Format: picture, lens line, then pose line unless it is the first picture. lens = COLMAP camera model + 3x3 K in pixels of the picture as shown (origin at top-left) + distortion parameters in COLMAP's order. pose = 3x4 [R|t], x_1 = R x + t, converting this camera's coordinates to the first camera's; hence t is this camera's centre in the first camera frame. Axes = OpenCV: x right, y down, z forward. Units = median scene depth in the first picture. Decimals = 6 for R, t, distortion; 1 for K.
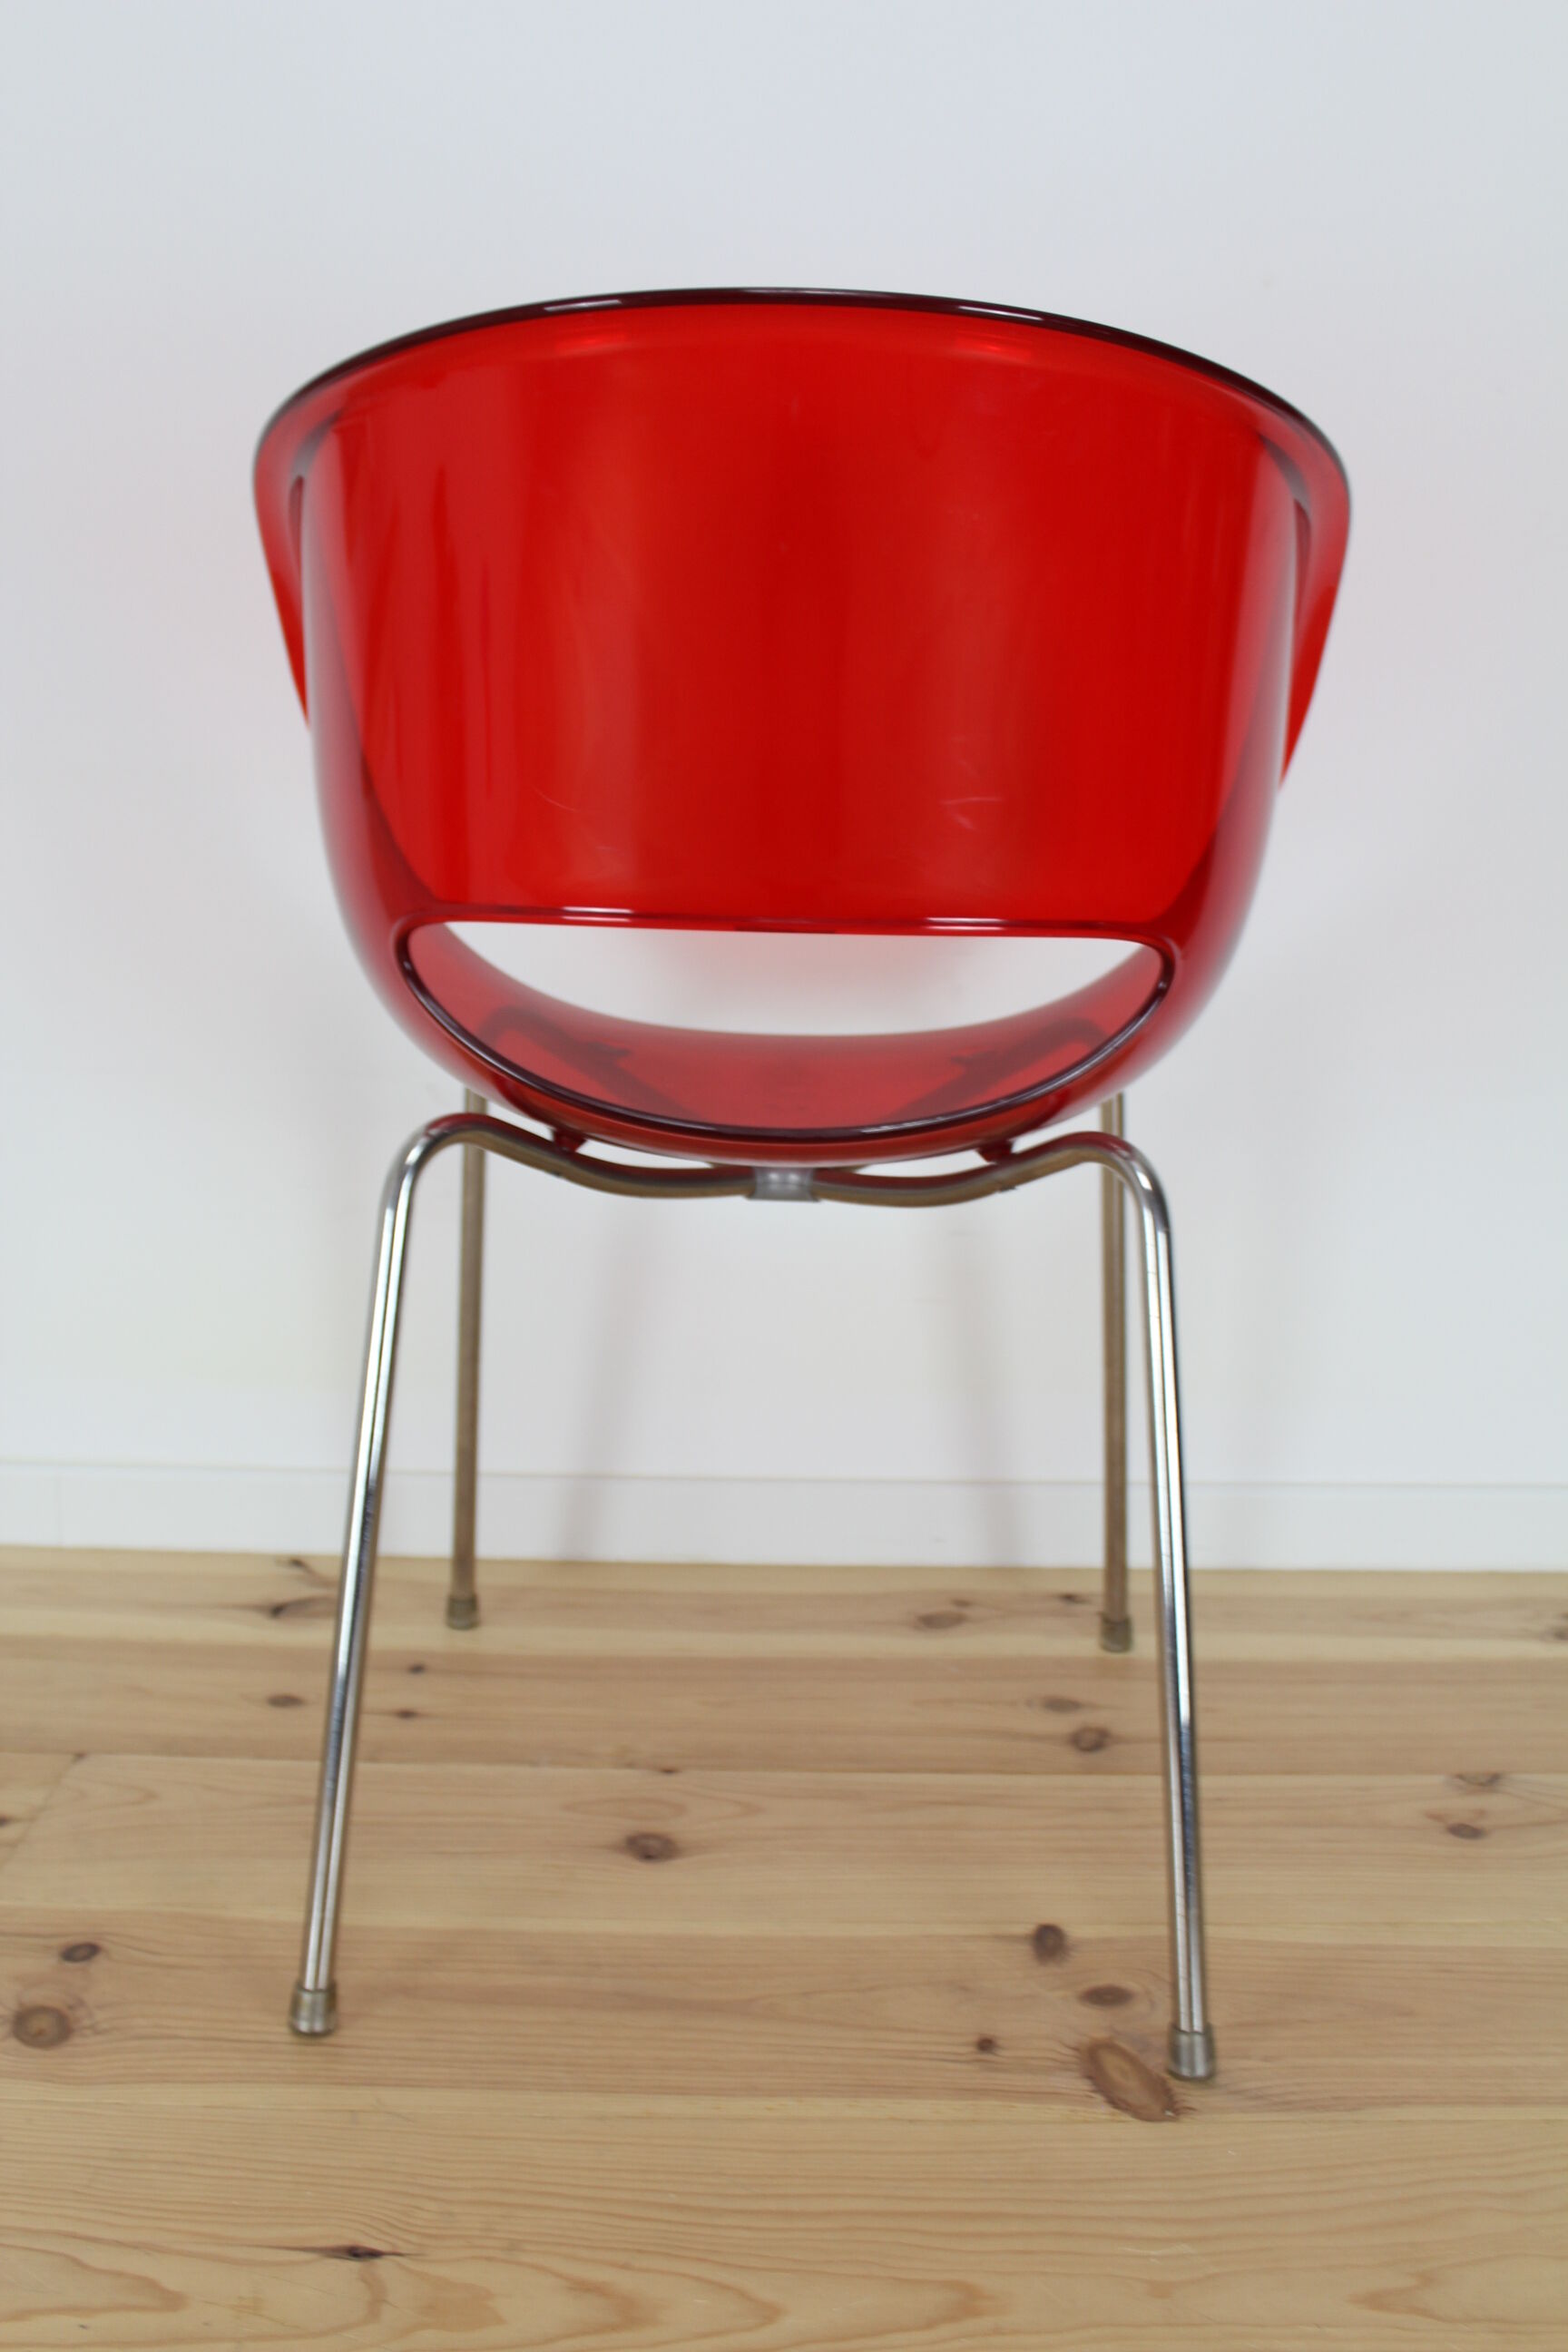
lens RADIAL K [[2176.9, 0, 781.5], [0, 2176.9, 1147.7], [0, 0, 1]] dist [-0.117856, 0.082316]
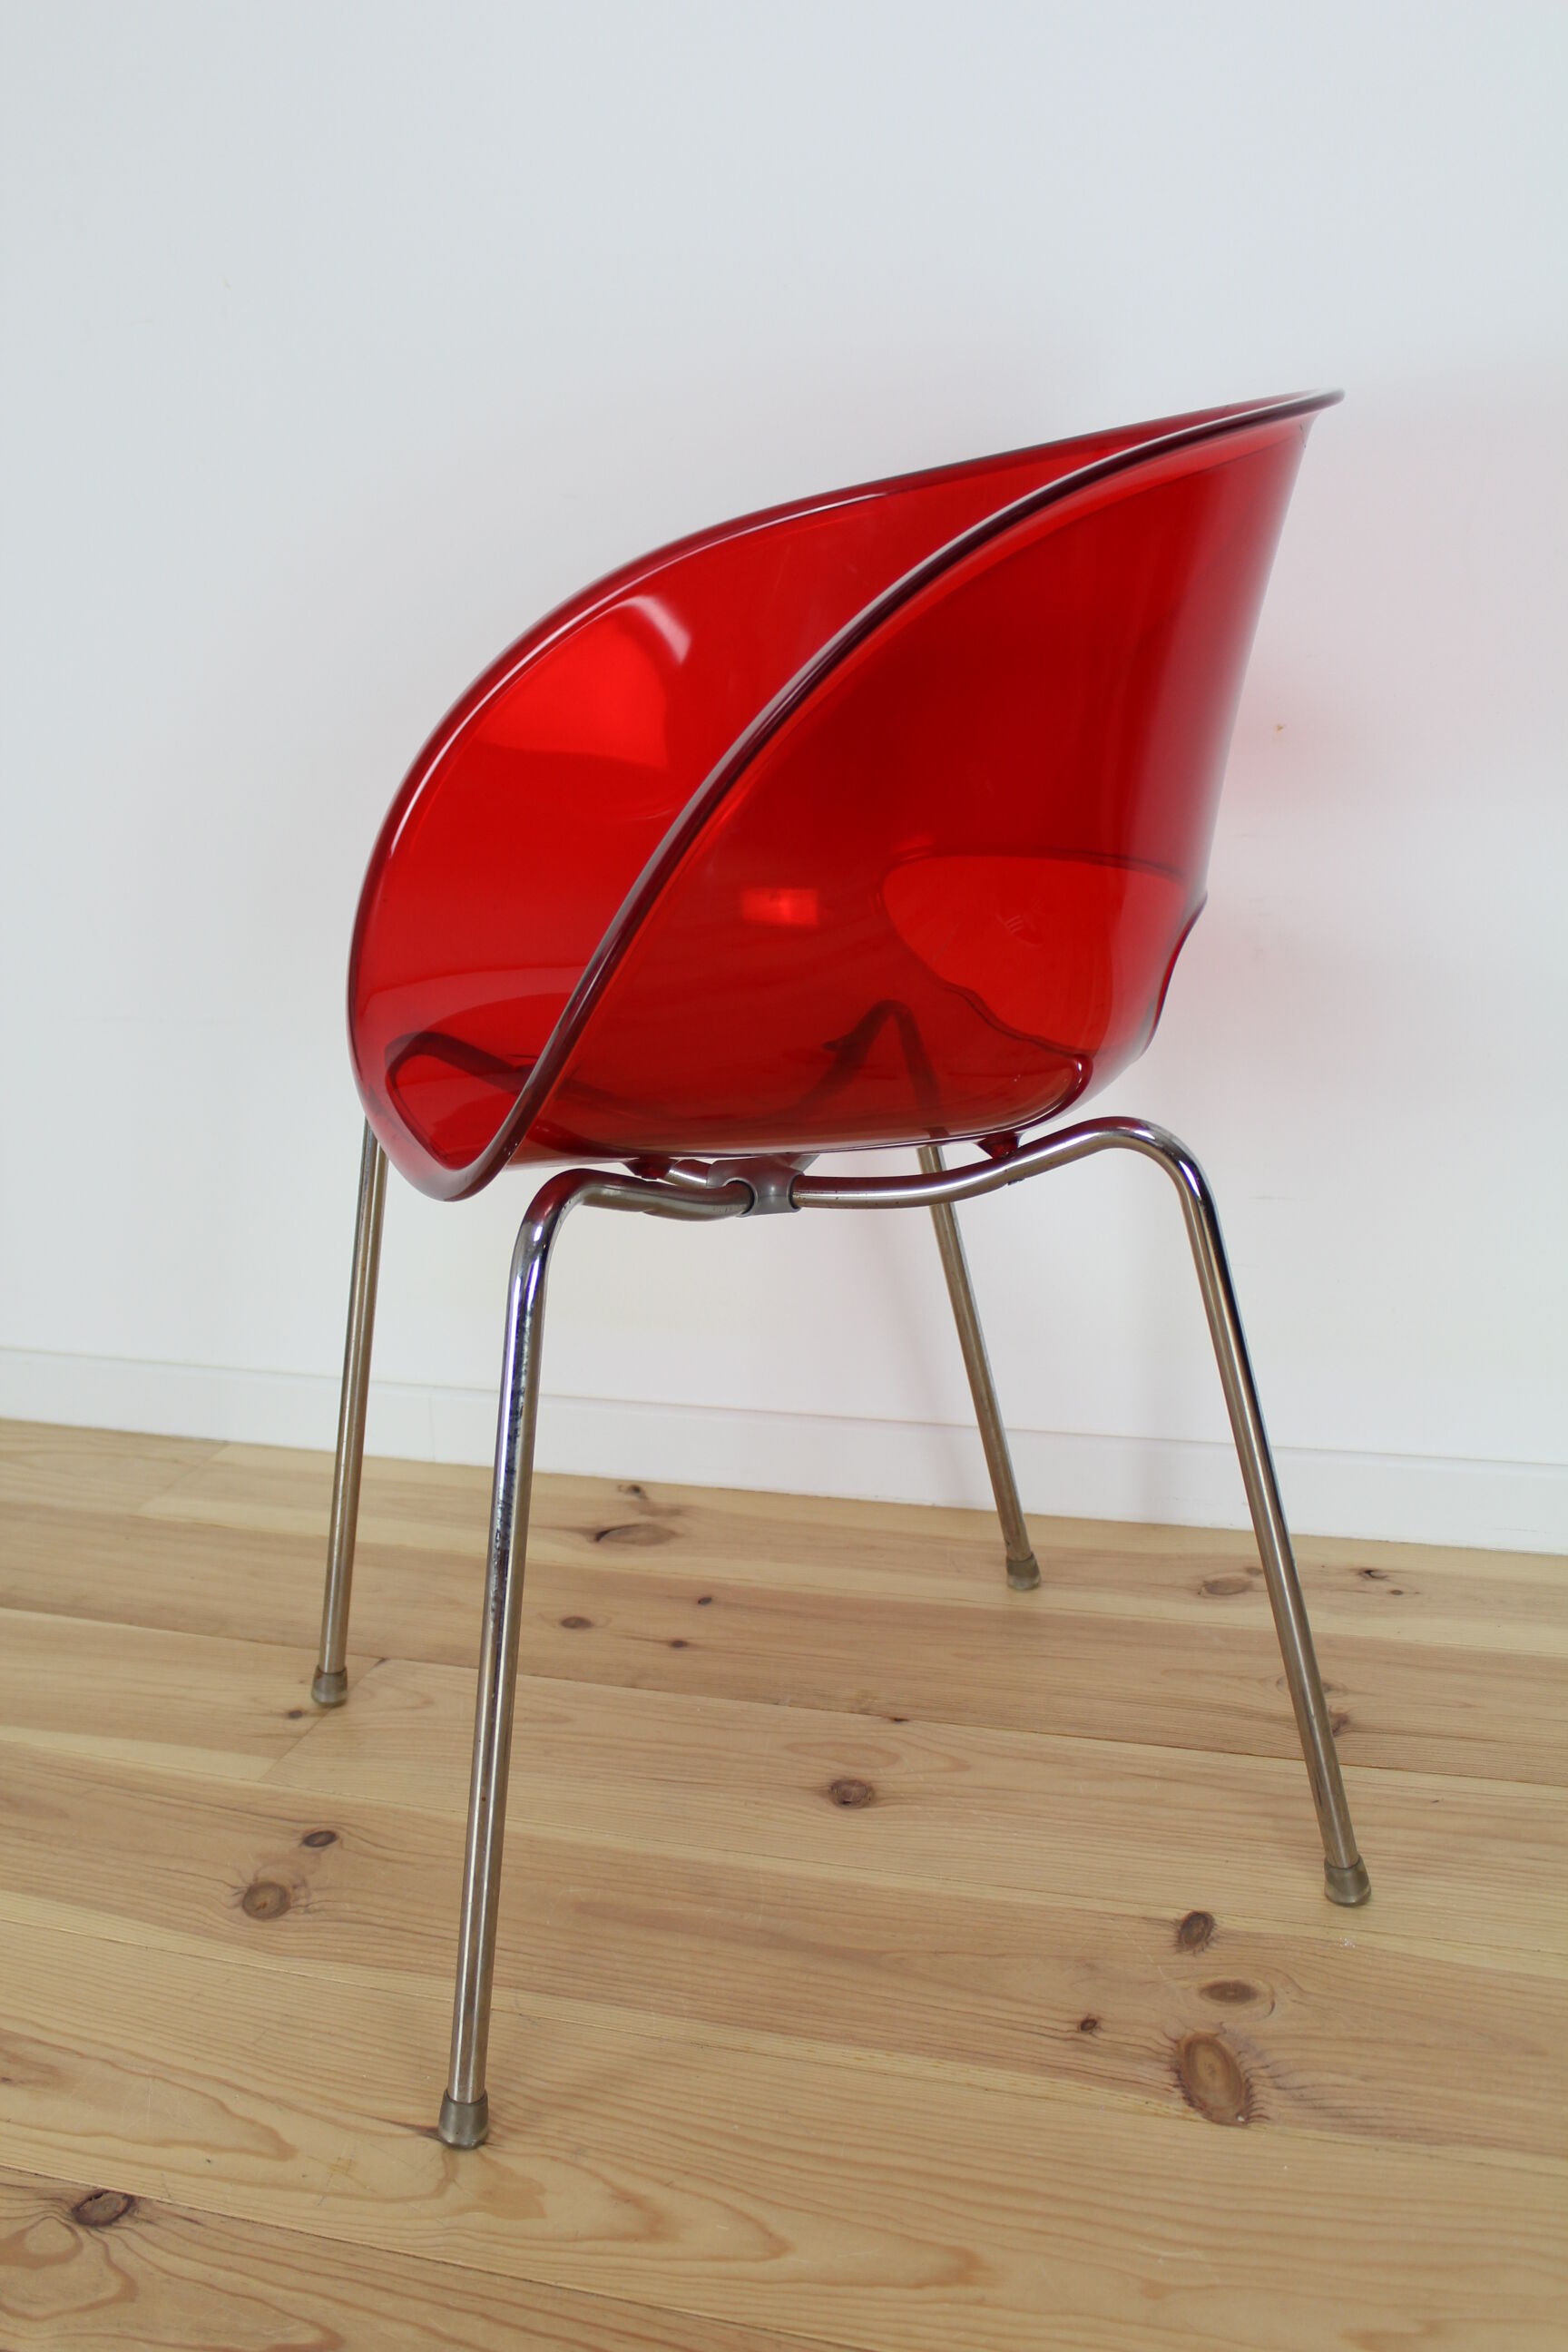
lens RADIAL K [[2176.9, 0, 748.8], [0, 2176.9, 1165.9], [0, 0, 1]] dist [-0.117856, 0.082316]
pose [[0.951278, 0.020428, -0.307656, 0.247119], [-0.001102, 0.998022, 0.062861, -0.056799], [0.308332, -0.059459, 0.949419, -0.001338]]
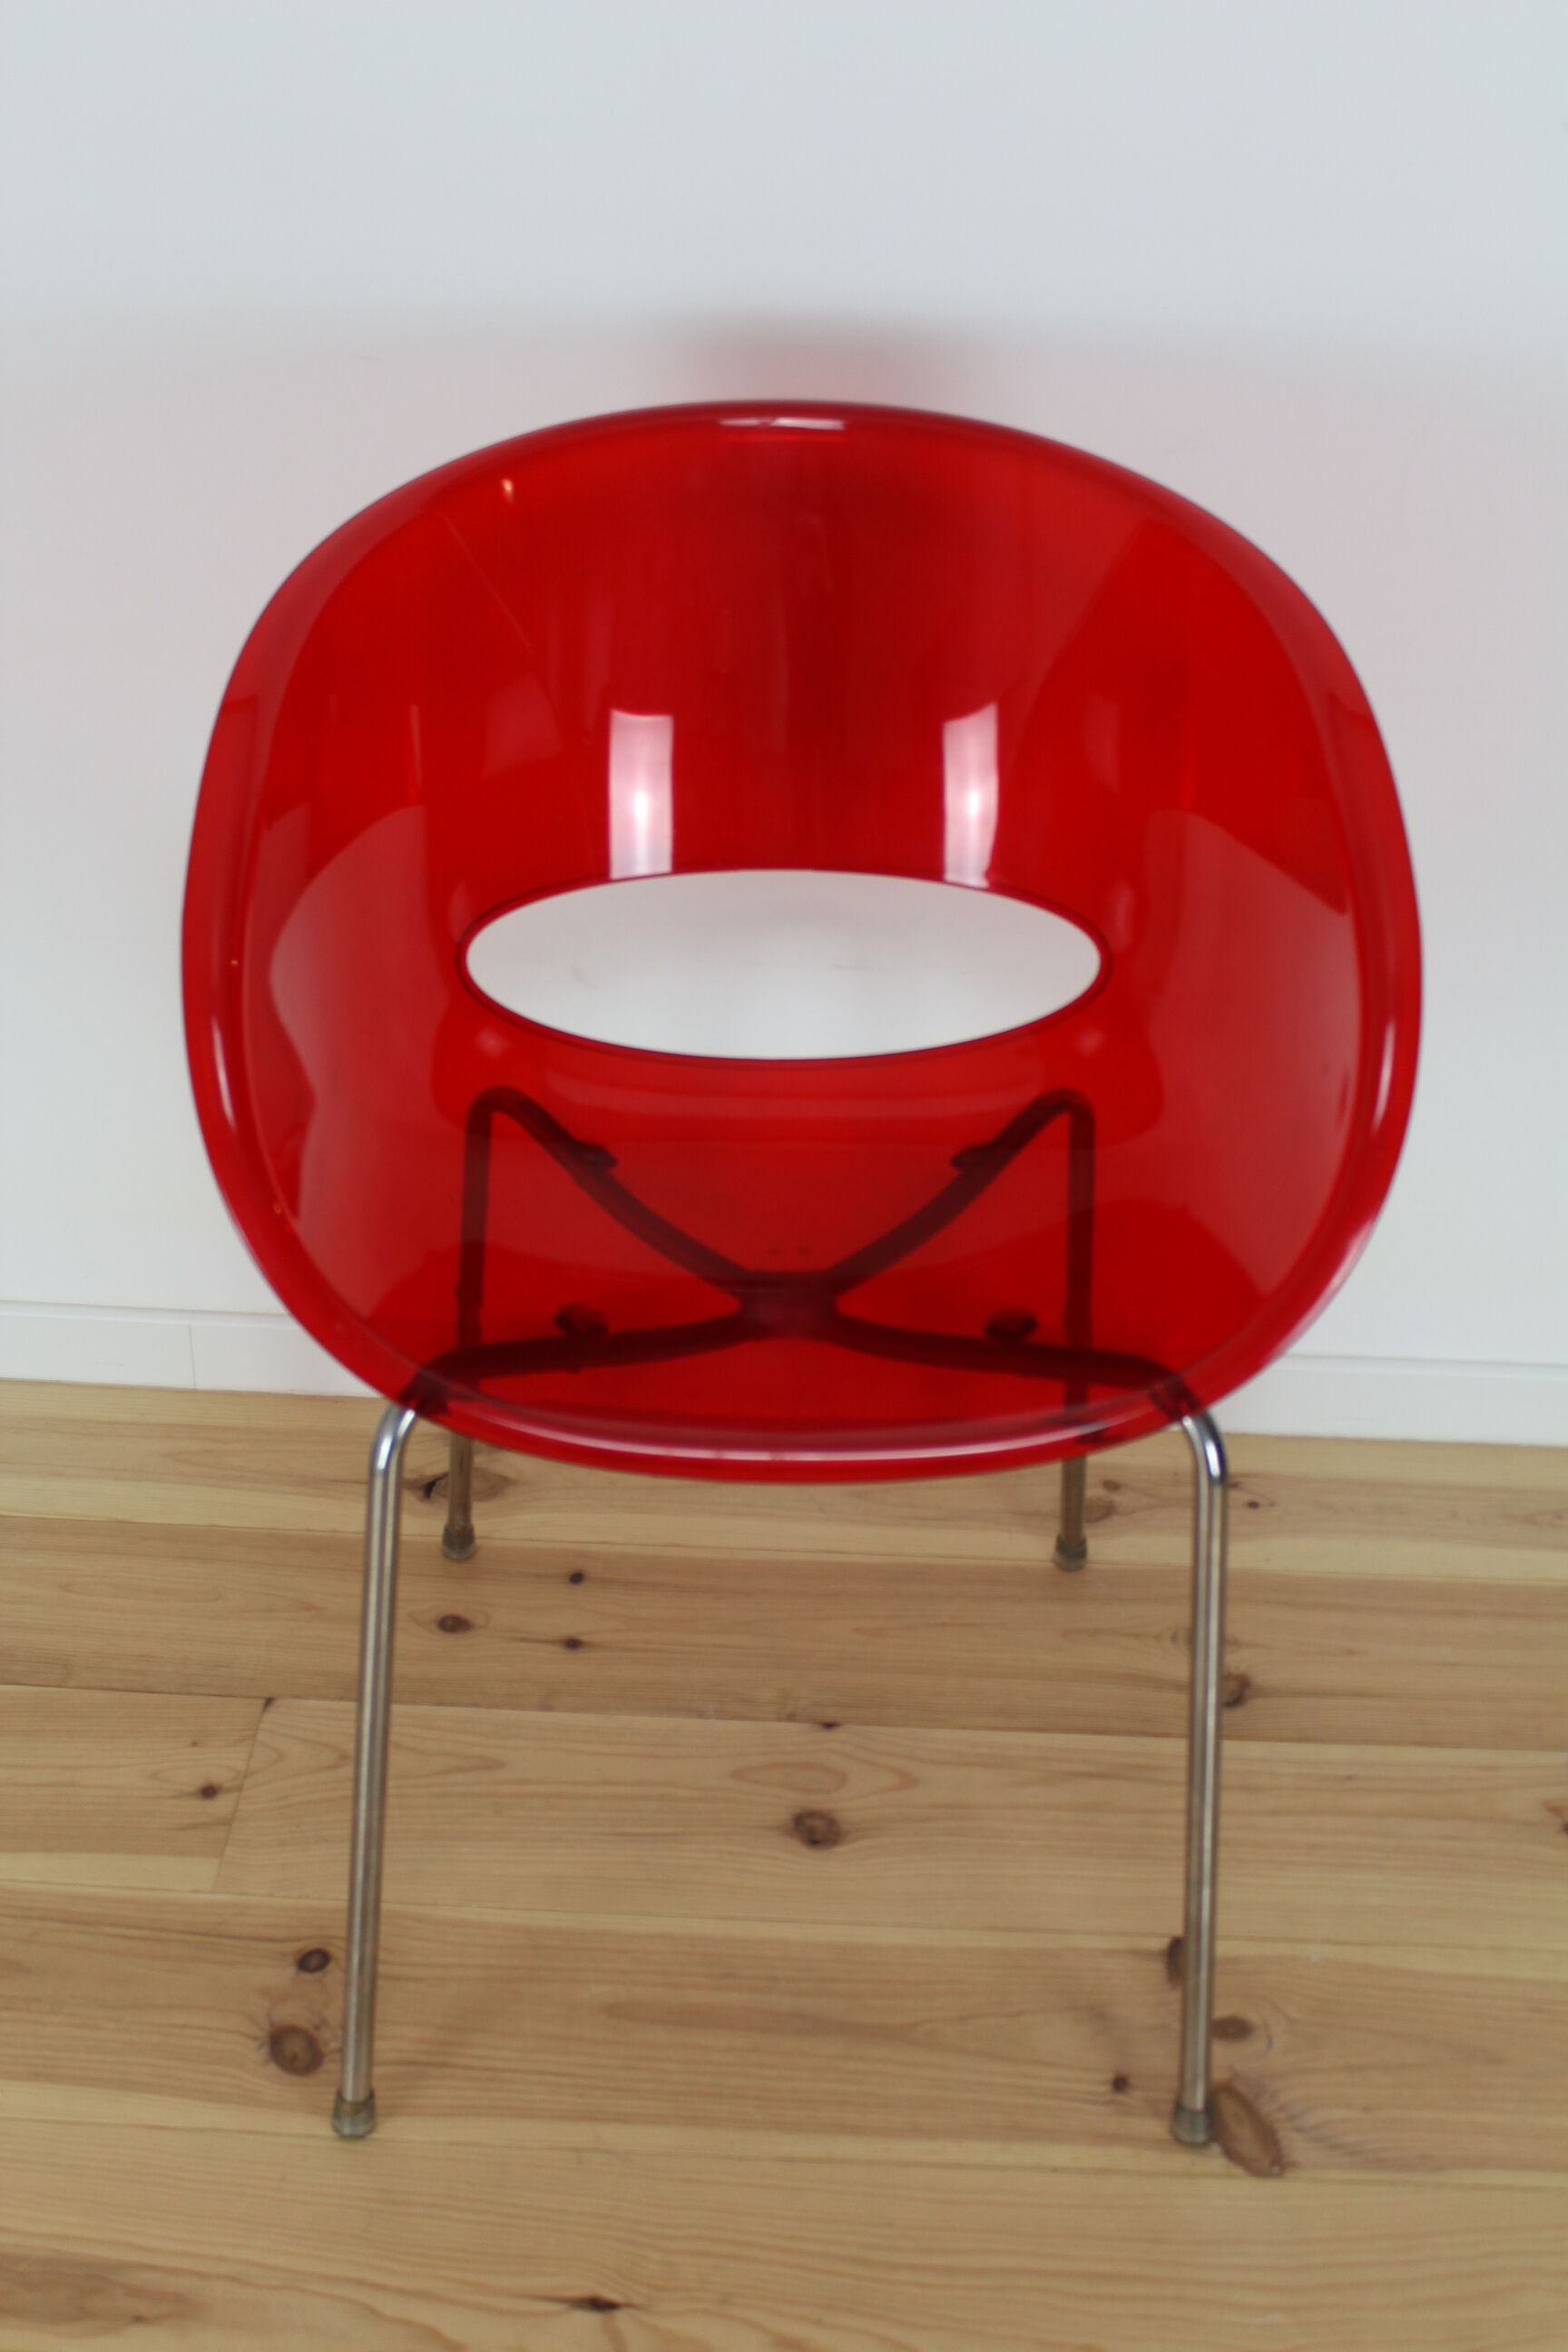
lens RADIAL K [[2707.6, 0, 760.1], [0, 2707.6, 1185.8], [0, 0, 1]] dist [-0.059973, 0.000000]
pose [[0.999084, 0.030060, -0.030462, -0.067183], [-0.017876, 0.939836, 0.341157, -0.515821], [0.038884, -0.340300, 0.939513, -0.192442]]
